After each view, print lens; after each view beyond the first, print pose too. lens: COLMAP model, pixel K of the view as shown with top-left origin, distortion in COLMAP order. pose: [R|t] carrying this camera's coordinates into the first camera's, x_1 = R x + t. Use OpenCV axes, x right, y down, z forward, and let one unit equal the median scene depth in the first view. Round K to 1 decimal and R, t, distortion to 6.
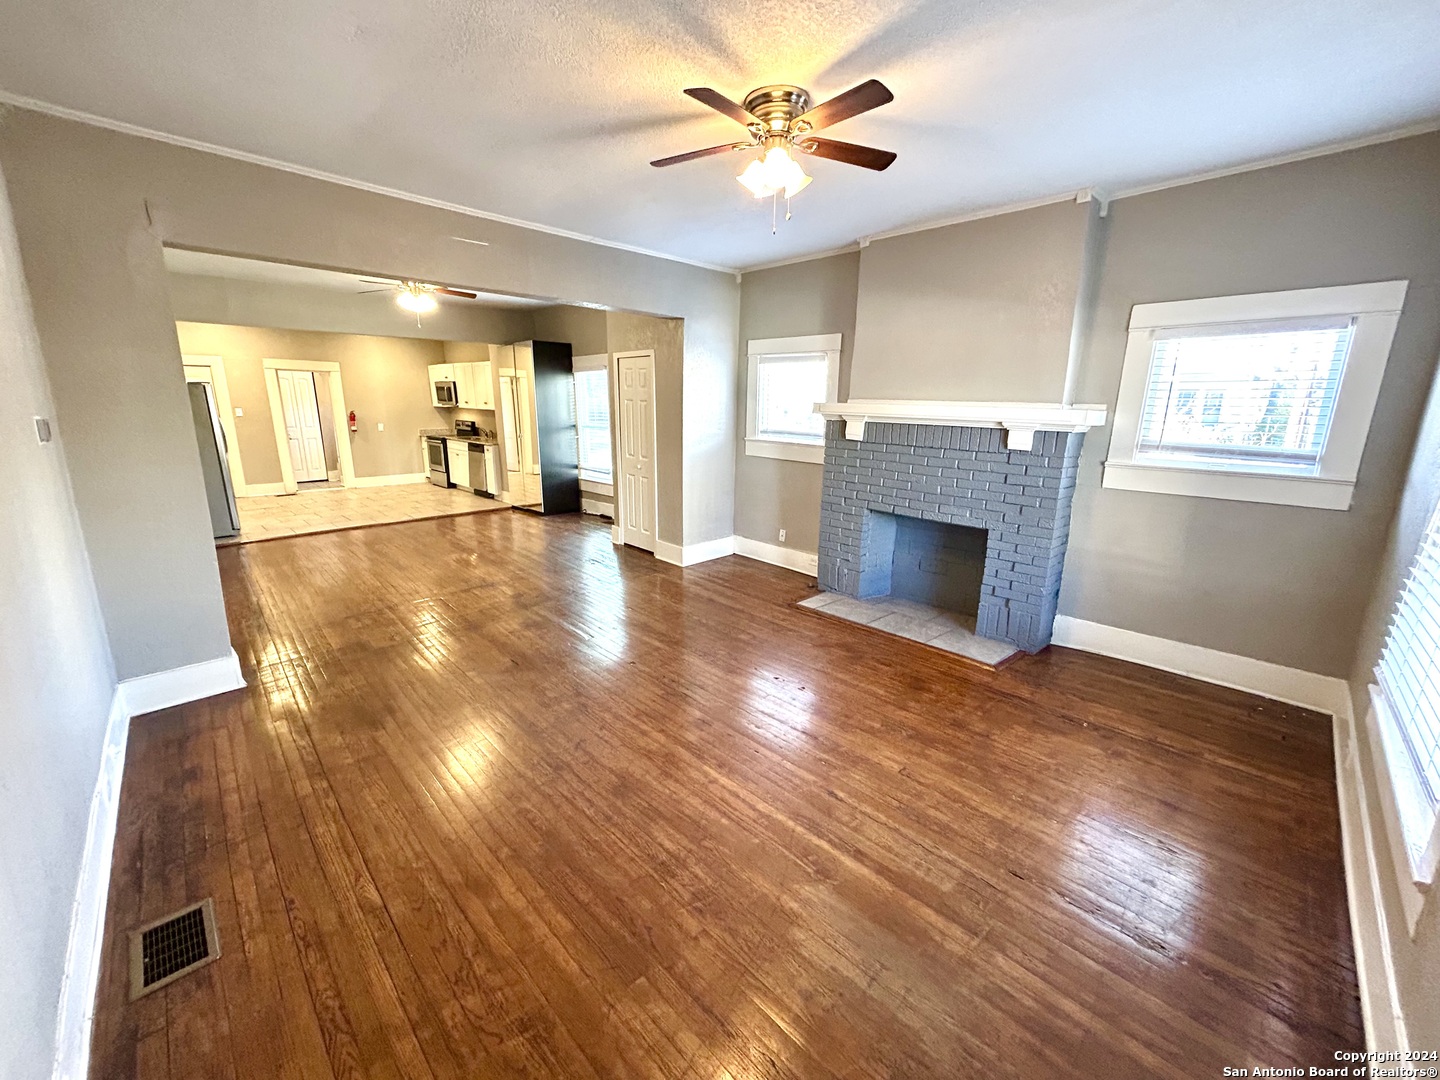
lens RADIAL K [[576.0, 0, 716.8], [0, 576.0, 536.4], [0, 0, 1]] dist [-0.000237, -0.000078]
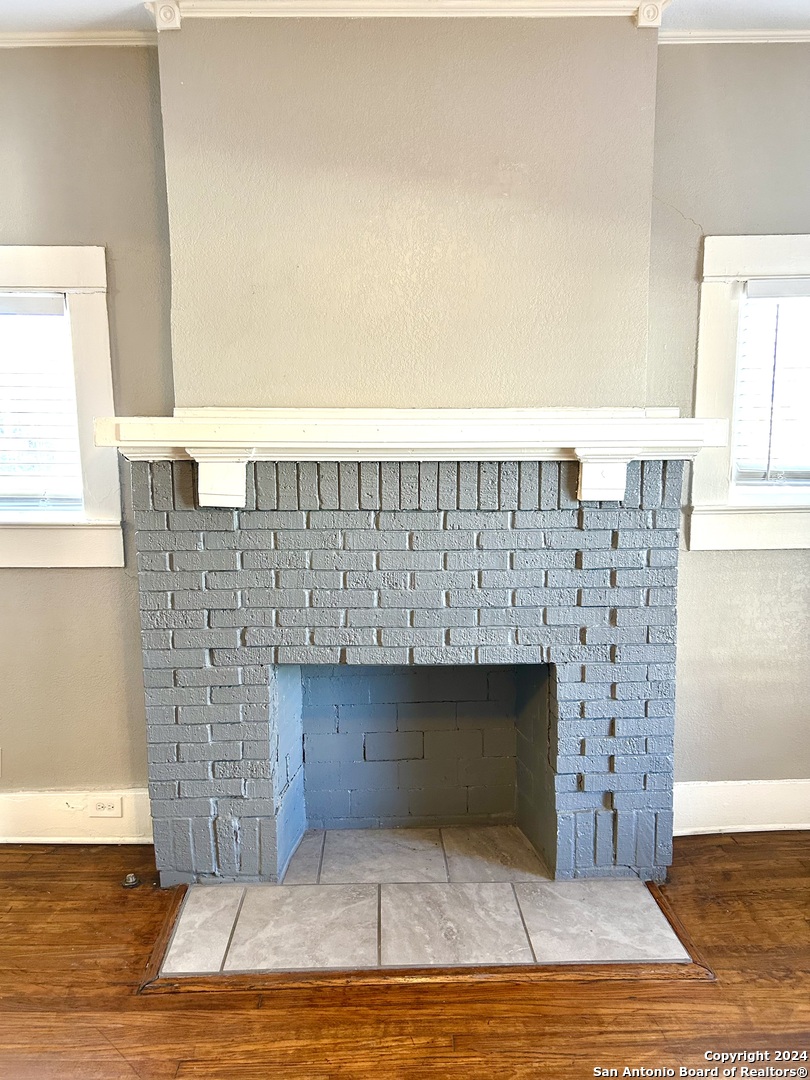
lens RADIAL K [[828.5, 0, 391.2], [0, 828.5, 534.1], [0, 0, 1]] dist [0.040456, -0.015582]
pose [[0.686298, -0.132408, 0.715167, -0.087490], [0.184715, 0.982781, 0.004697, -0.113090], [-0.703474, 0.128878, 0.698938, 0.445513]]
